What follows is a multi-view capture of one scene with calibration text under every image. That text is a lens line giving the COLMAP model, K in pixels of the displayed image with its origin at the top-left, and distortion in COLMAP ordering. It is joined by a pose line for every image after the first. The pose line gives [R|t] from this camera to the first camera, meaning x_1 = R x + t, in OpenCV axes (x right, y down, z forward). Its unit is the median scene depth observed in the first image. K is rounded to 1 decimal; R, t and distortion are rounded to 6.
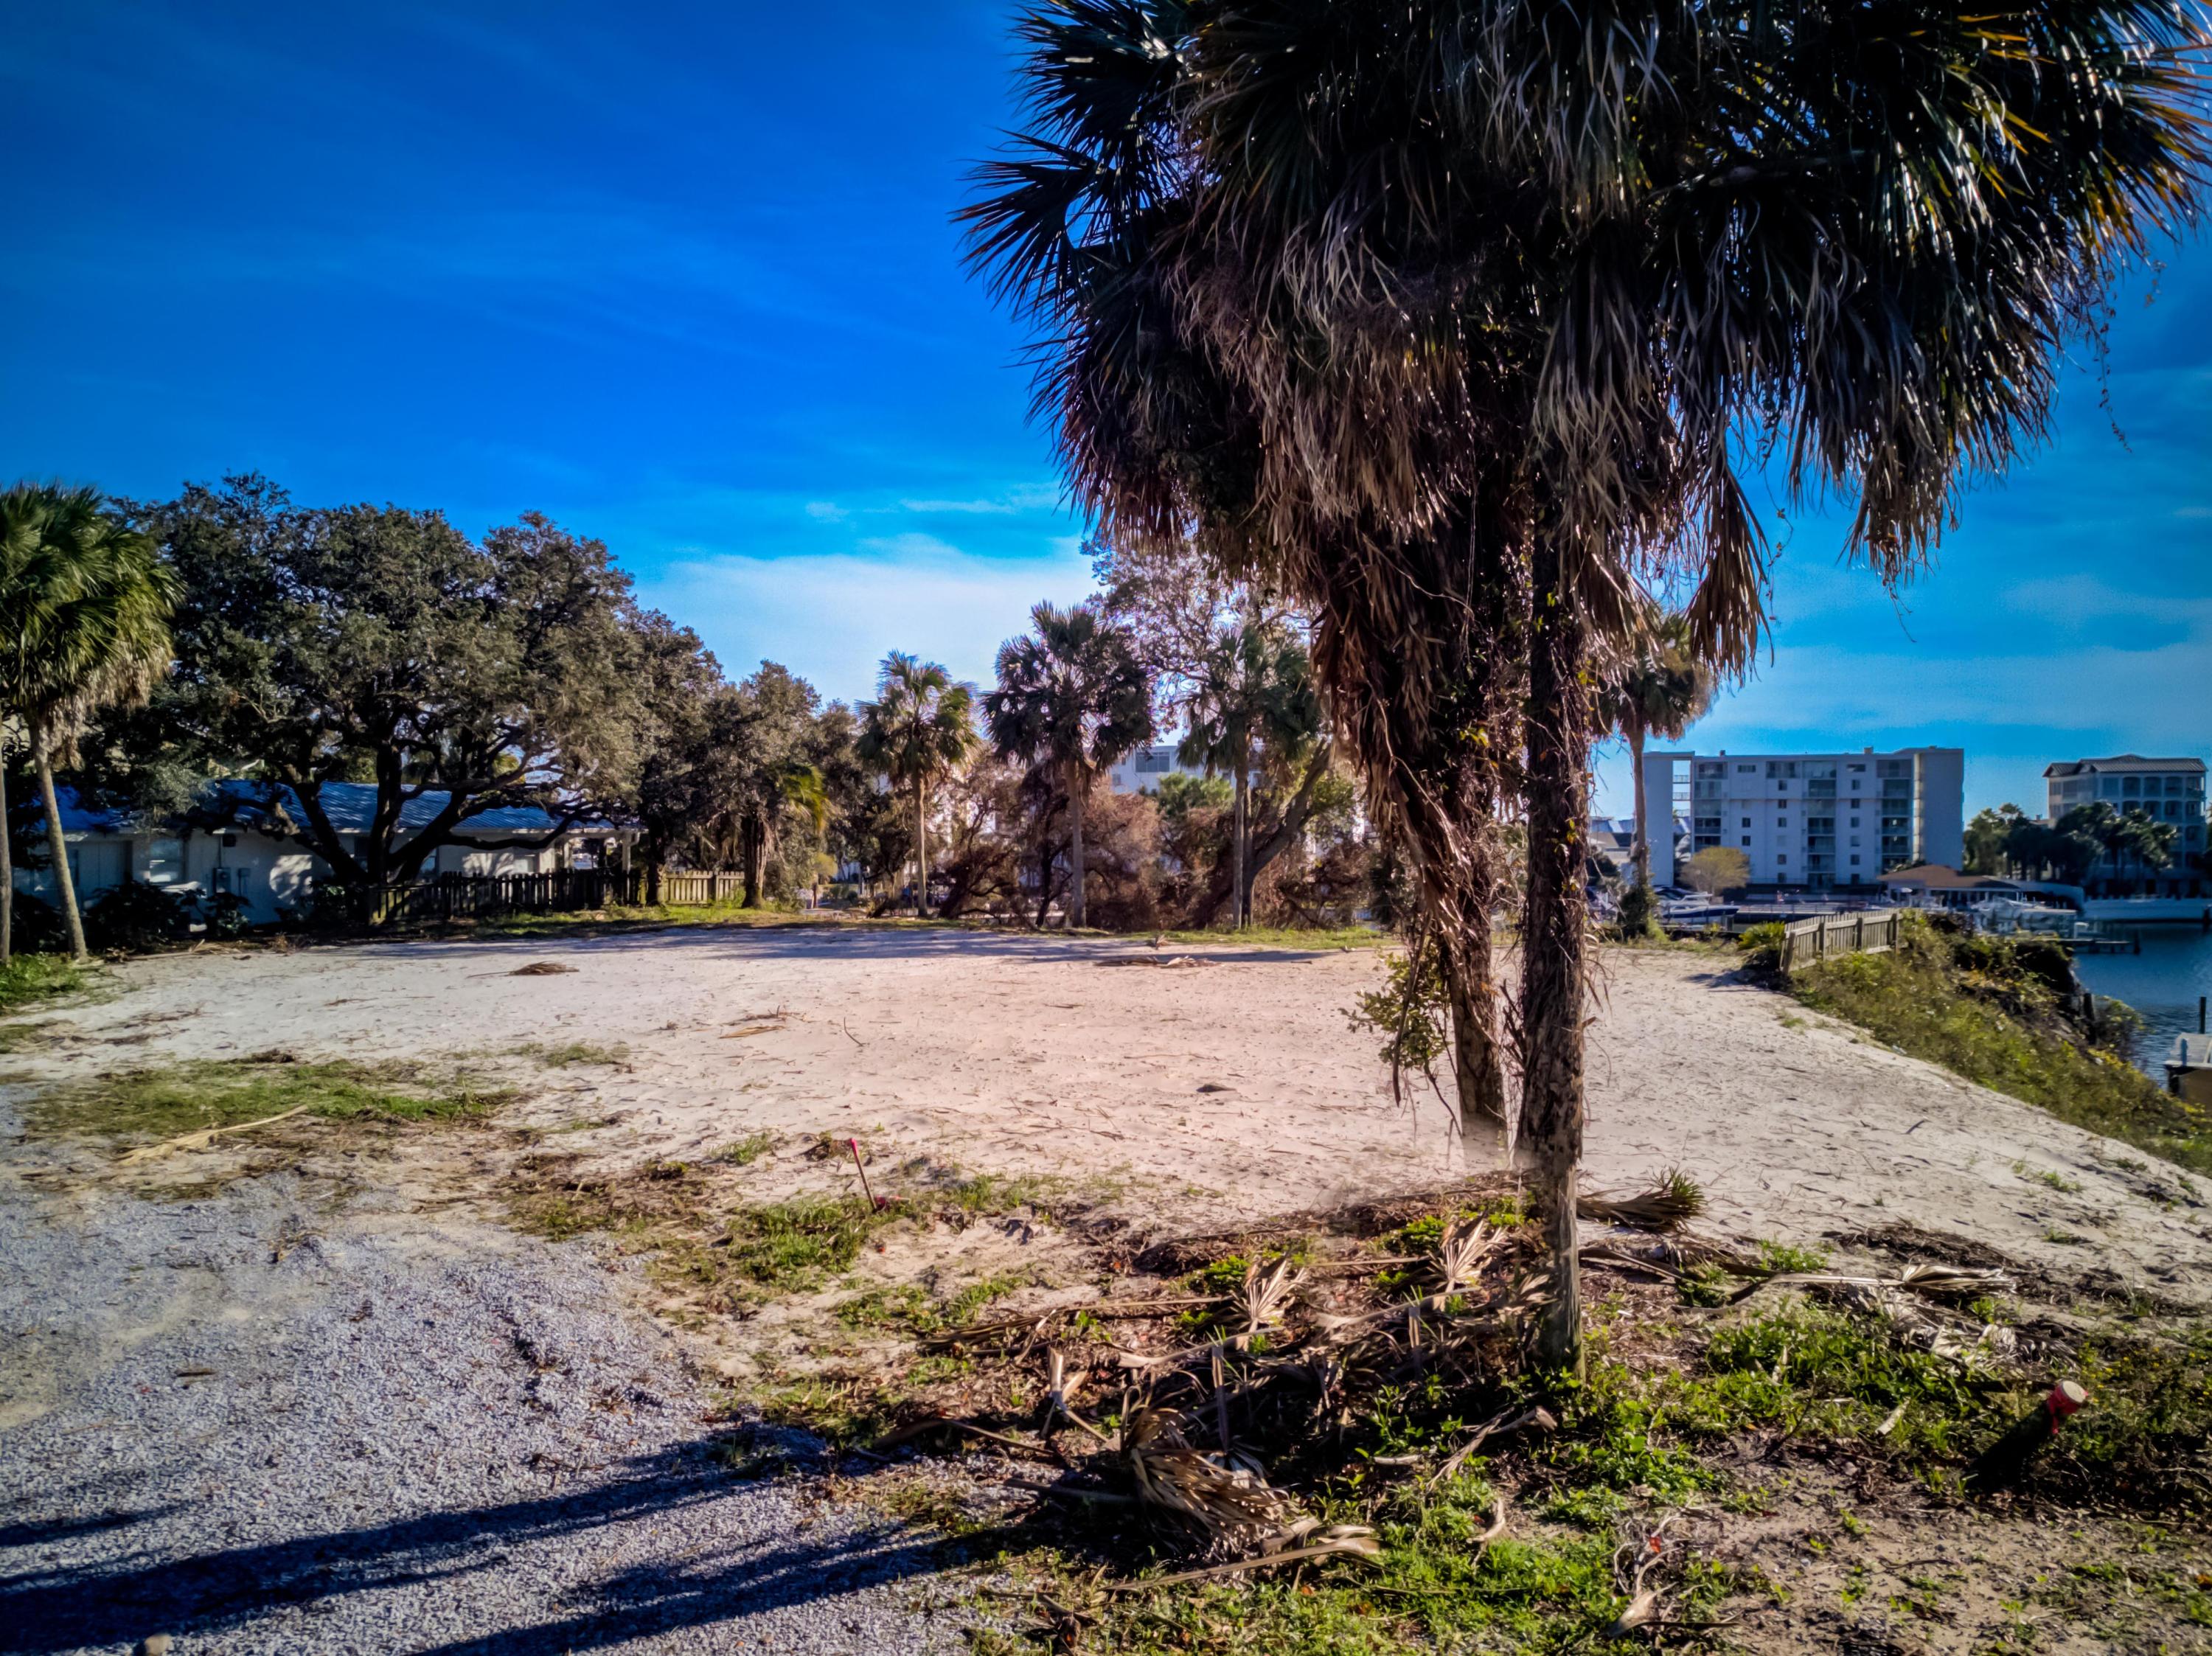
lens RADIAL K [[1688.9, 0, 1100.1], [0, 1688.9, 834.6], [0, 0, 1]] dist [0.020221, -0.025731]
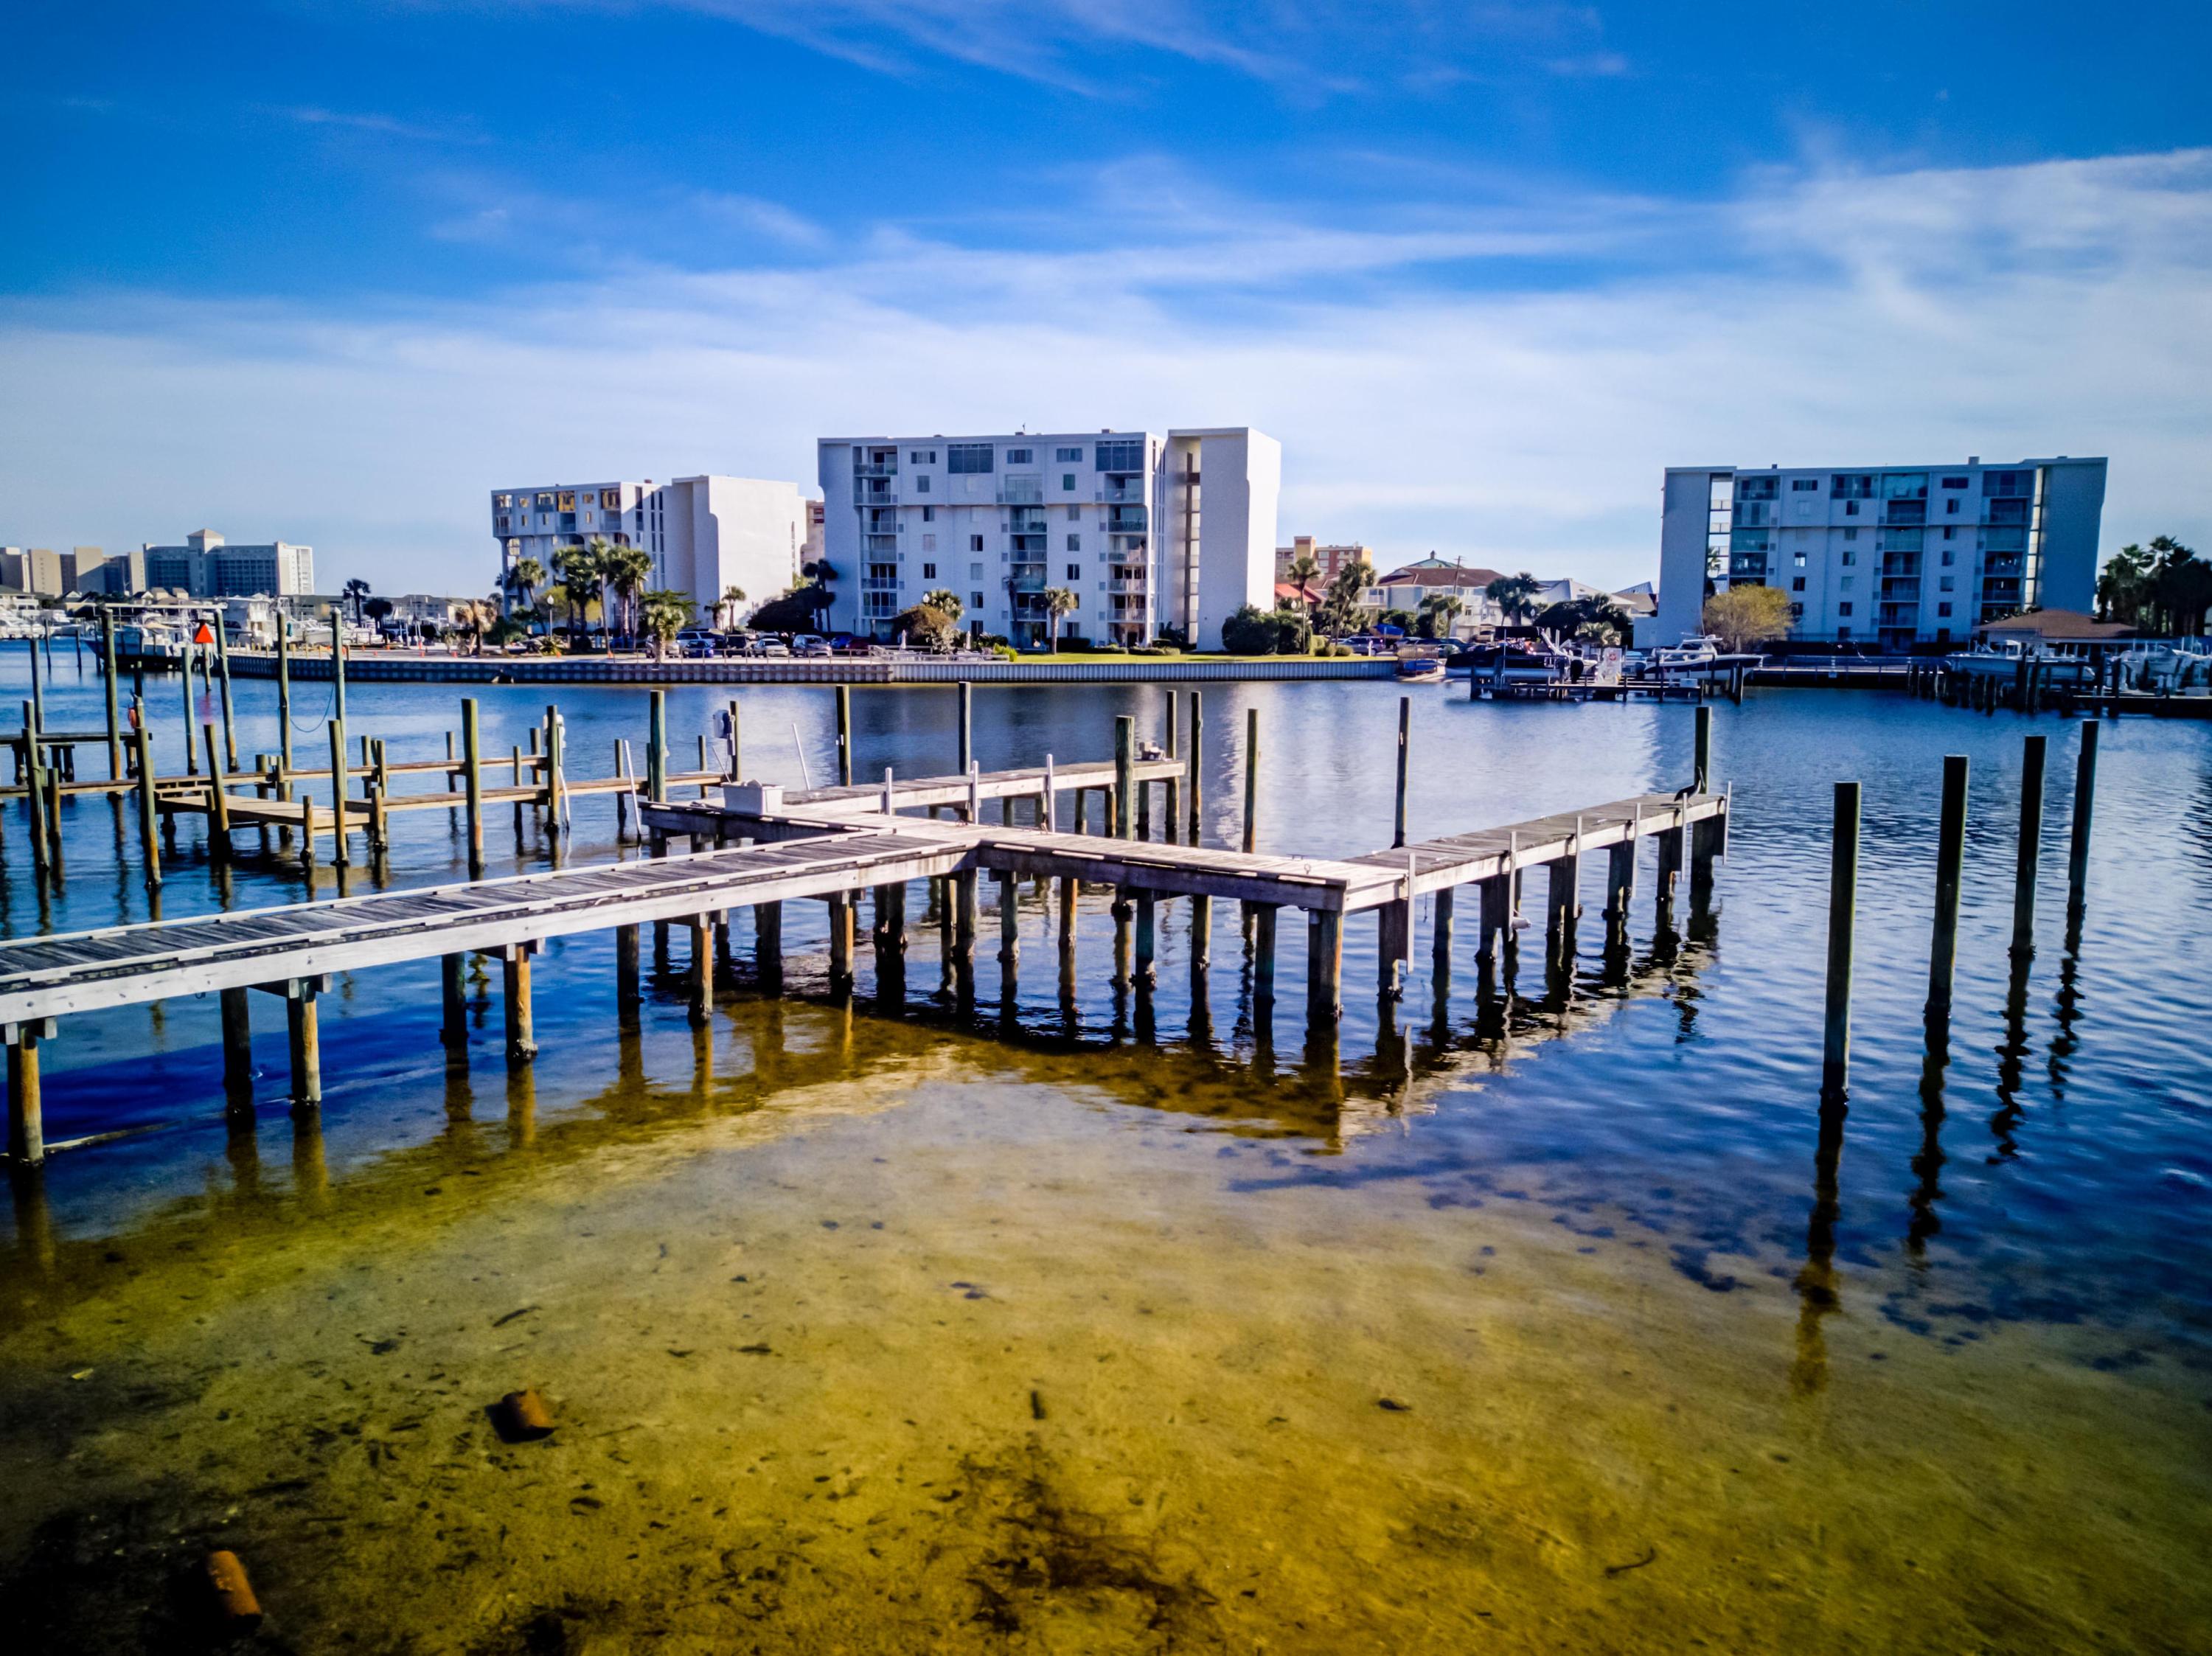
lens RADIAL K [[1688.9, 0, 1092.2], [0, 1688.9, 876.4], [0, 0, 1]] dist [0.020221, -0.025731]
pose [[0.998734, 0.014009, -0.048317, 0.109702], [-0.006998, 0.989796, 0.142320, 0.027597], [0.049818, -0.141802, 0.988641, 0.229023]]
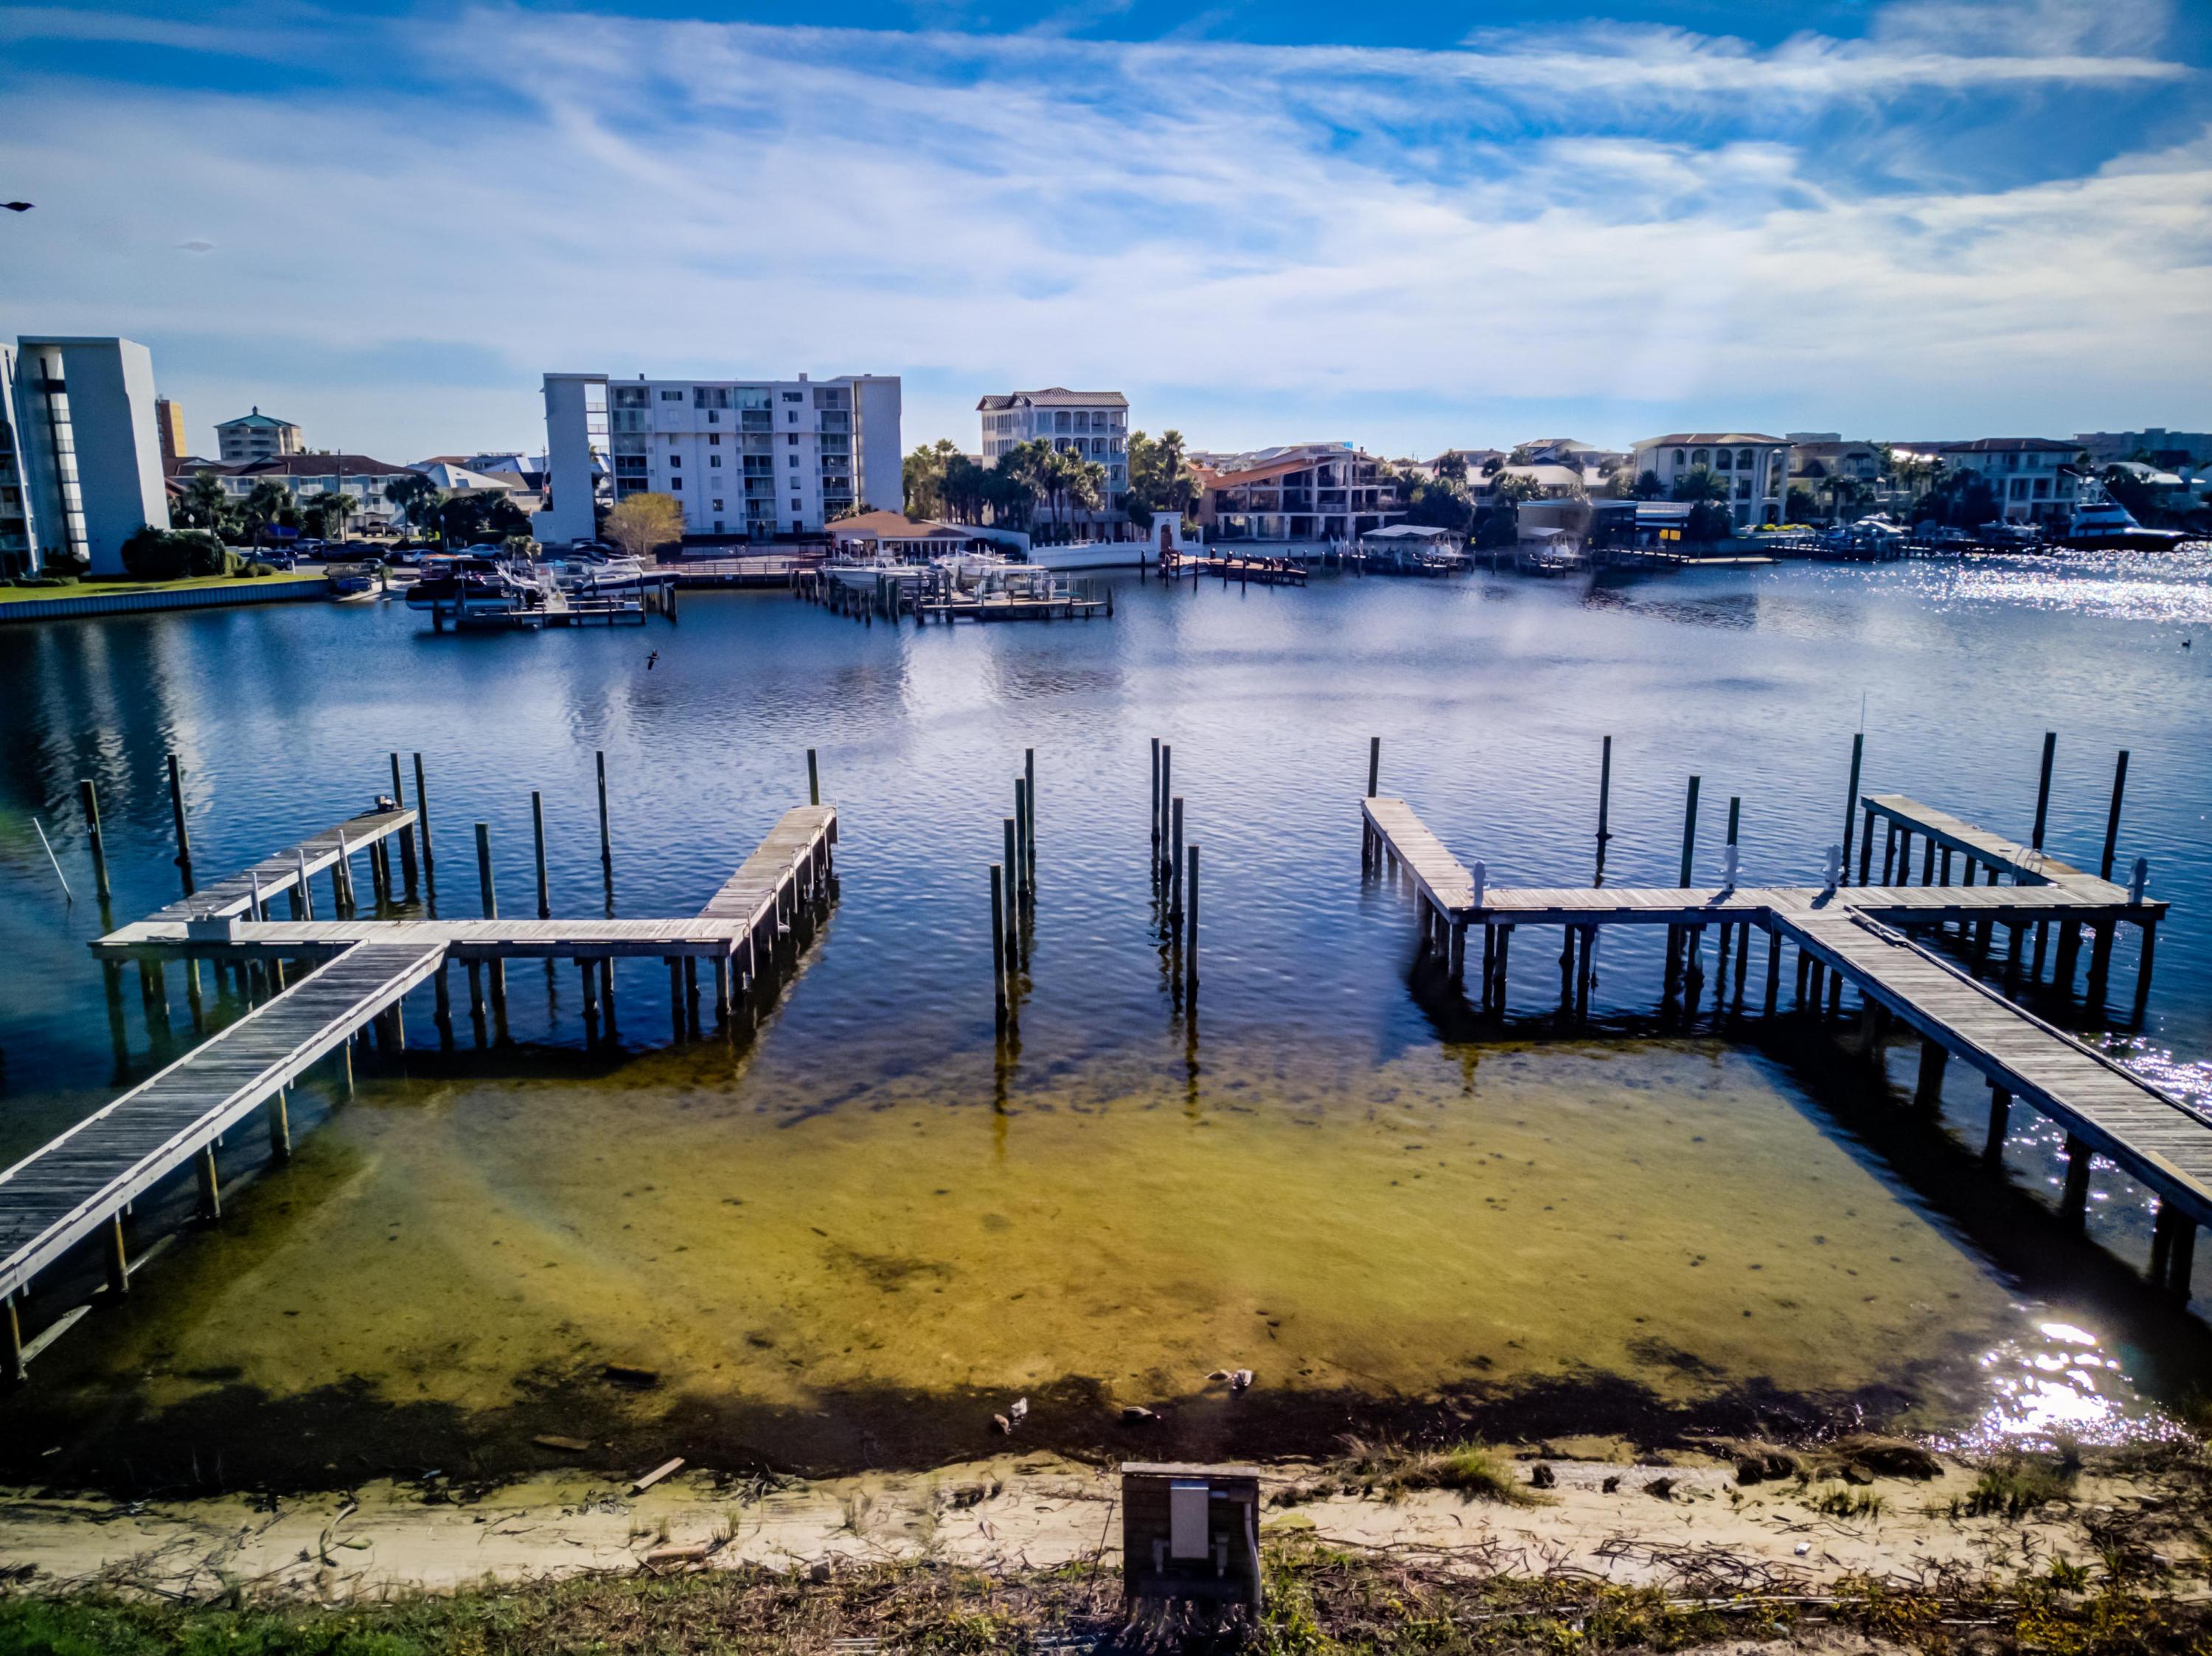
lens RADIAL K [[1688.9, 0, 1100.5], [0, 1688.9, 865.0], [0, 0, 1]] dist [0.020221, -0.025731]
pose [[0.818705, -0.137667, 0.557467, 0.057871], [0.007261, 0.973239, 0.229679, -0.003866], [-0.574168, -0.183992, 0.797796, 0.170517]]
